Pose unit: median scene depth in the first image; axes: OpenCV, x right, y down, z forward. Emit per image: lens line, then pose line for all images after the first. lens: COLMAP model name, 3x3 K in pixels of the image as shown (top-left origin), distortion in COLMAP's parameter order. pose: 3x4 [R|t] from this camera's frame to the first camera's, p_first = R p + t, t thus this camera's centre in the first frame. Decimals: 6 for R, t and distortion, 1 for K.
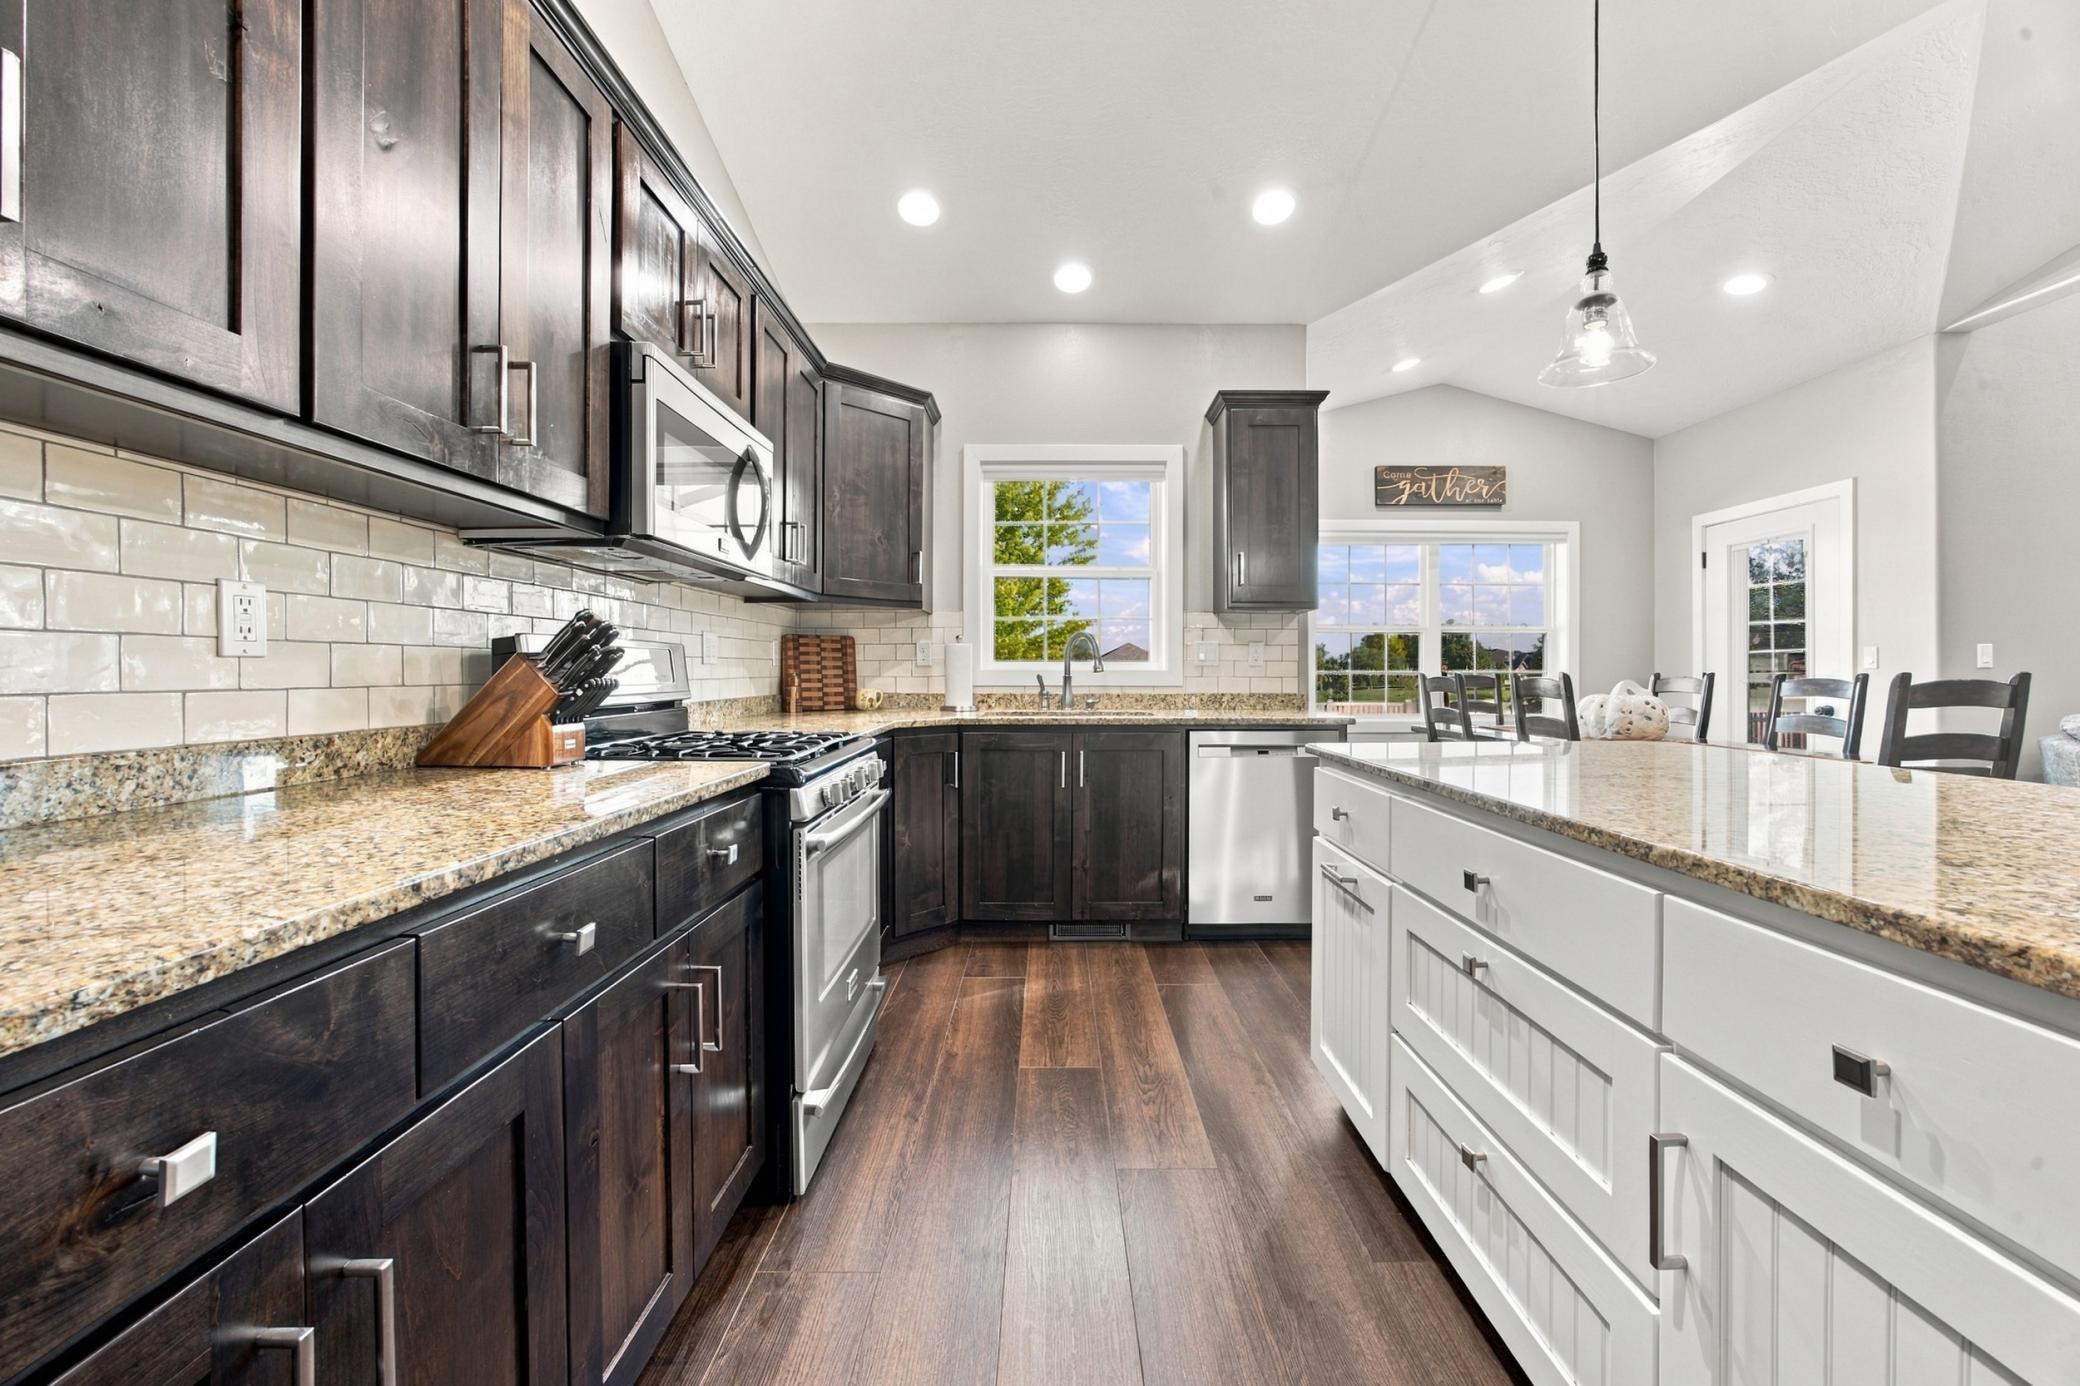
lens RADIAL K [[803.6, 0, 1042.0], [0, 803.6, 682.0], [0, 0, 1]] dist [-0.010545, -0.000090]
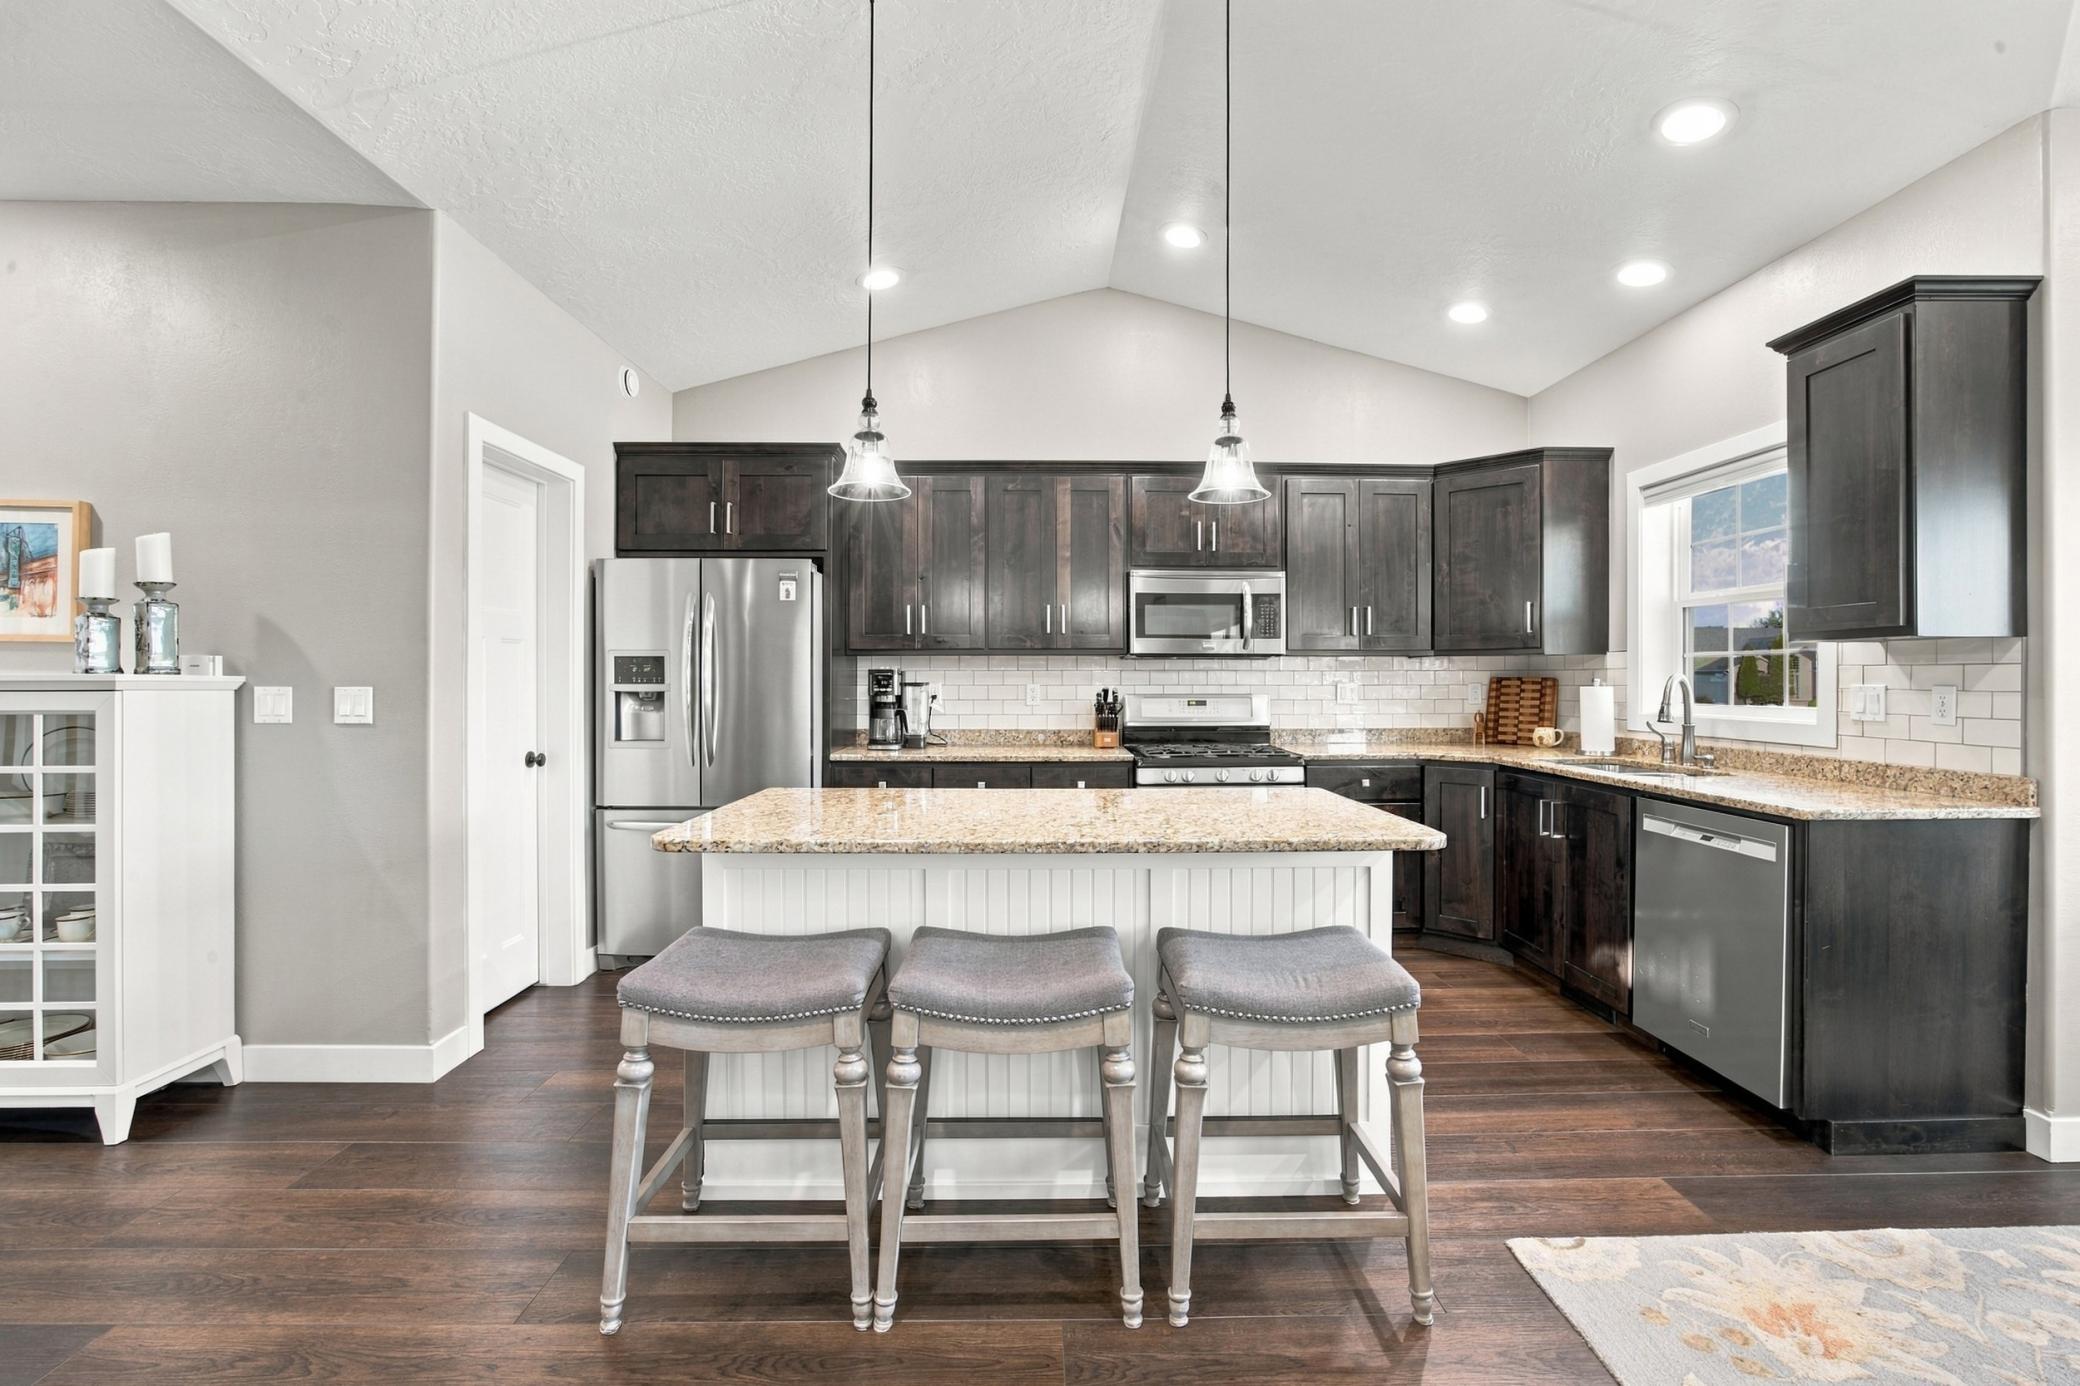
lens RADIAL K [[885.5, 0, 1050.7], [0, 885.5, 680.3], [0, 0, 1]] dist [-0.016677, 0.000057]
pose [[0.048158, 0.001503, -0.998839, 0.954068], [-0.012866, 0.999917, 0.000884, -0.048519], [0.998757, 0.012808, 0.048174, 0.292528]]
